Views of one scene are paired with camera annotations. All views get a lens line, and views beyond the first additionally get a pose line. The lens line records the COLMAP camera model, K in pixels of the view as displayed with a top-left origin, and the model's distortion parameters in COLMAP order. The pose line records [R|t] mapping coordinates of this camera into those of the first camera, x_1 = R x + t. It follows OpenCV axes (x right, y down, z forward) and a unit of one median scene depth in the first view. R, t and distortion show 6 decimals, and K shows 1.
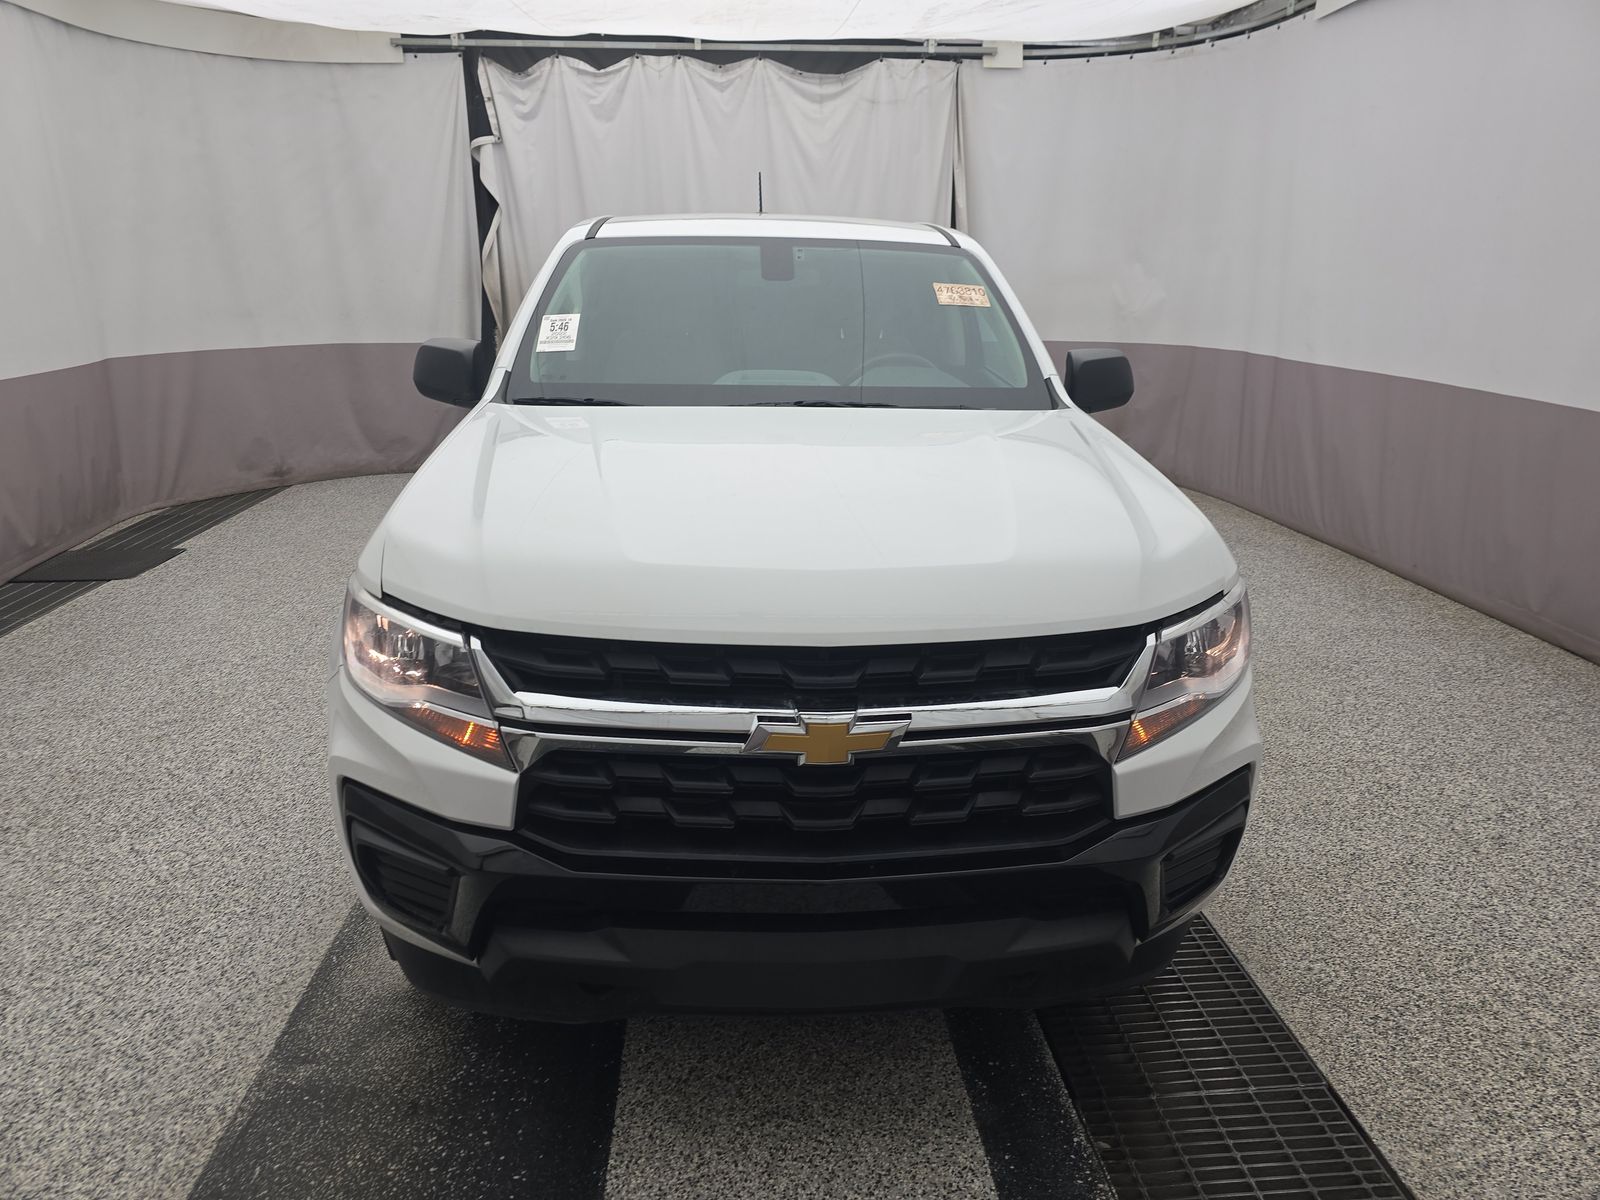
lens RADIAL K [[1080.4, 0, 809.5], [0, 1080.4, 603.3], [0, 0, 1]] dist [0.035596, -0.031353]
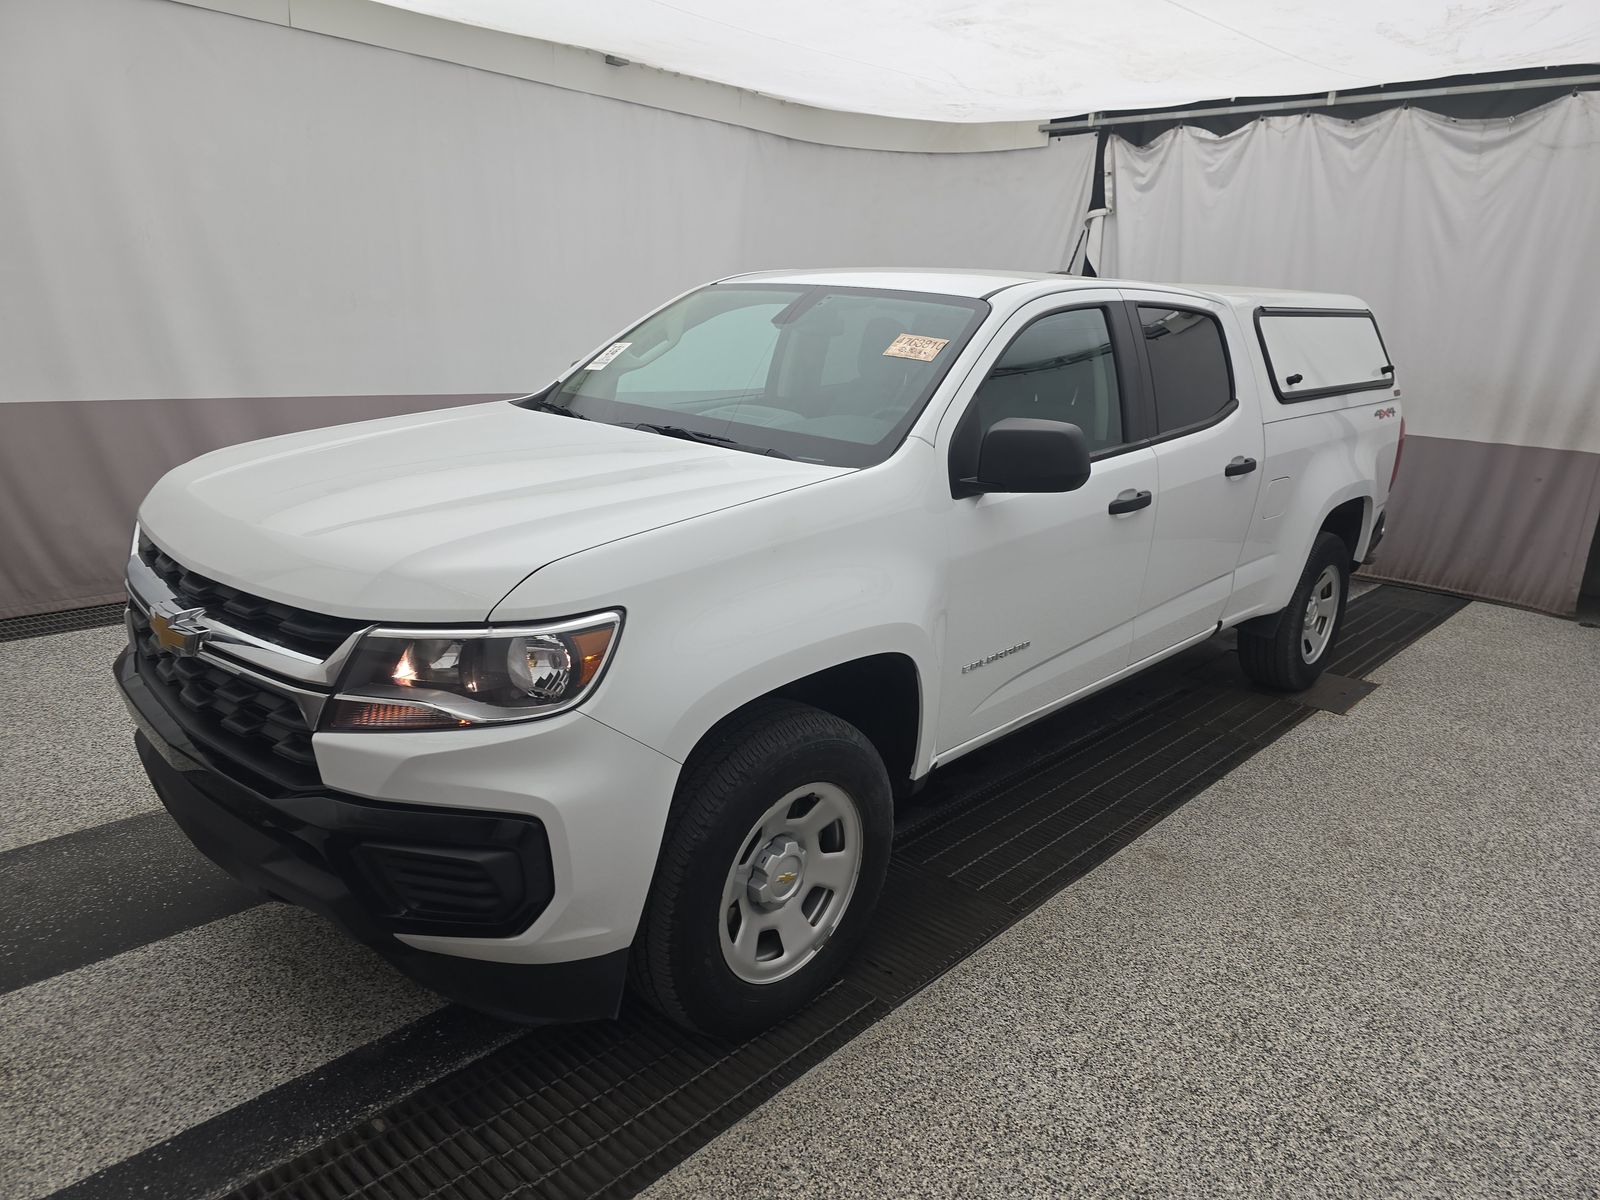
lens RADIAL K [[1080.4, 0, 809.5], [0, 1080.4, 603.3], [0, 0, 1]] dist [0.035596, -0.031353]
pose [[0.686921, 0.217399, -0.693453, 0.315110], [-0.263538, 0.963773, 0.041090, -0.035443], [0.677265, 0.154526, 0.719329, 0.123312]]
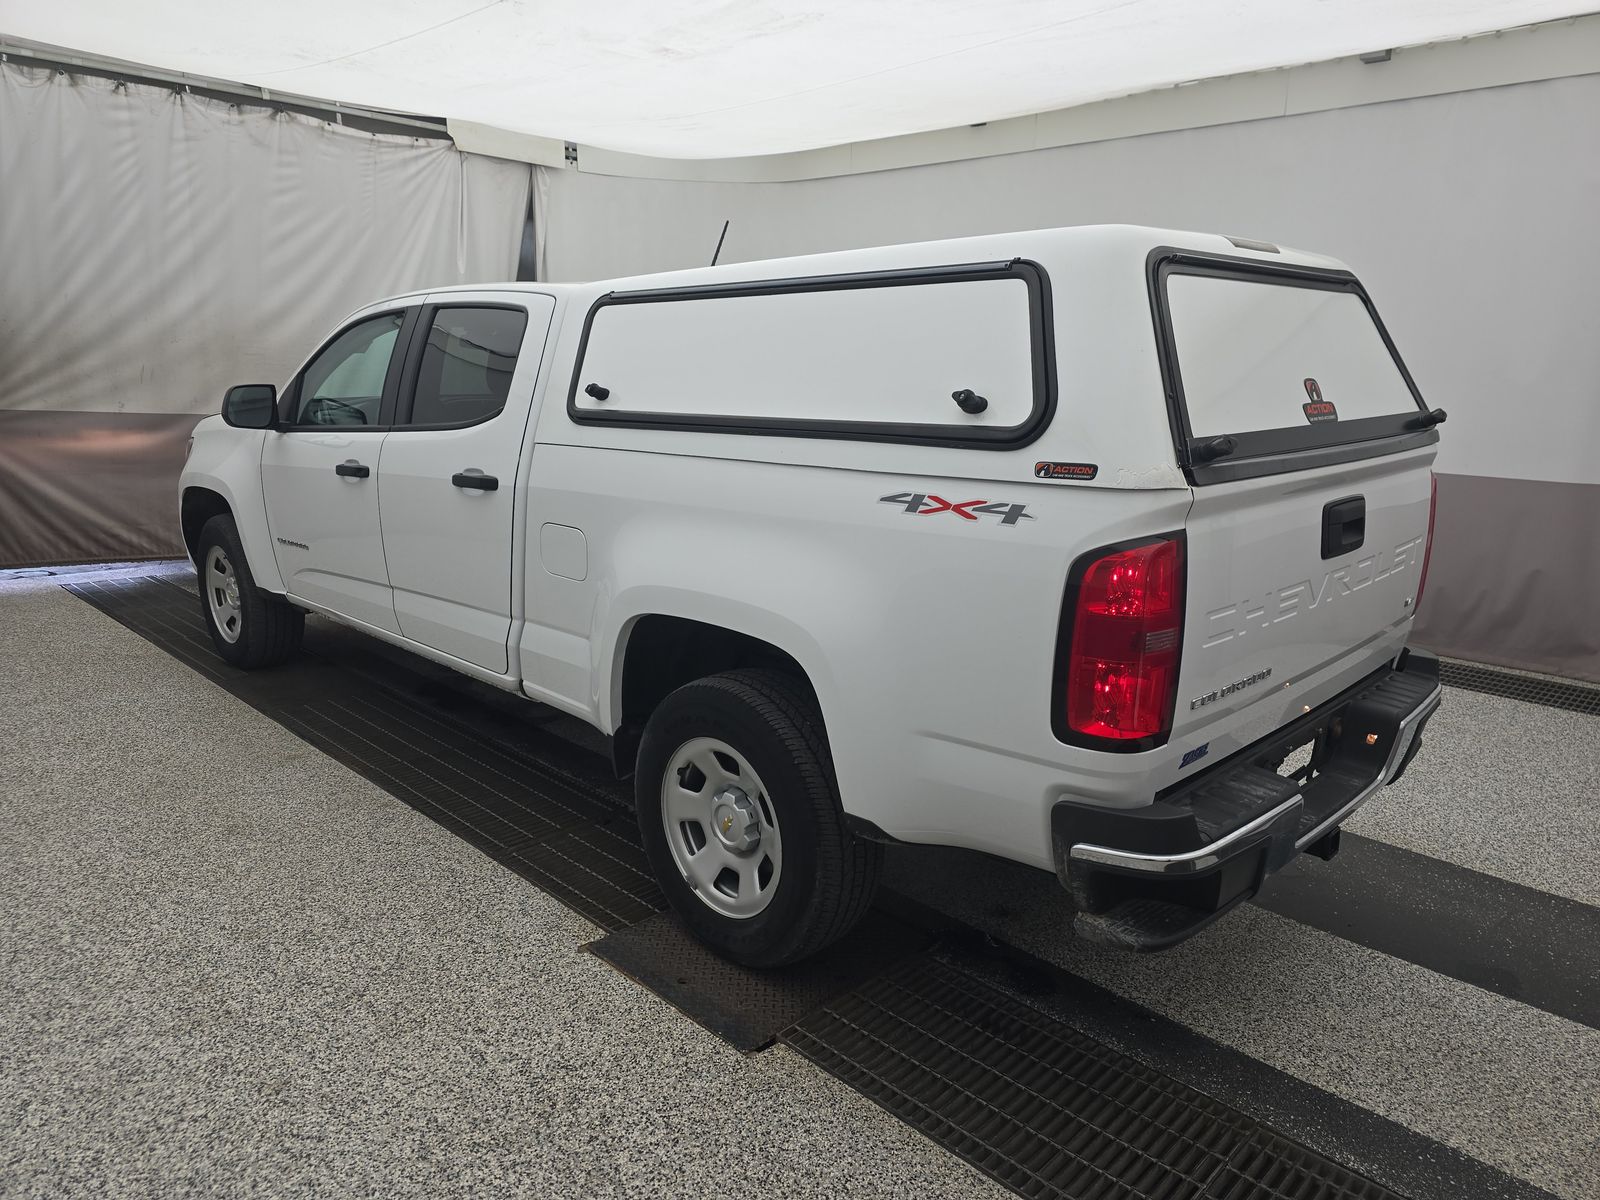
lens RADIAL K [[1069.4, 0, 800.0], [0, 1069.4, 600.0], [0, 0, 1]] dist [0.034780, -0.024311]
pose [[-0.757241, 0.125250, -0.641014, 0.272146], [-0.223125, 0.872786, 0.434119, -0.311209], [0.613841, 0.471759, -0.632963, 1.013378]]
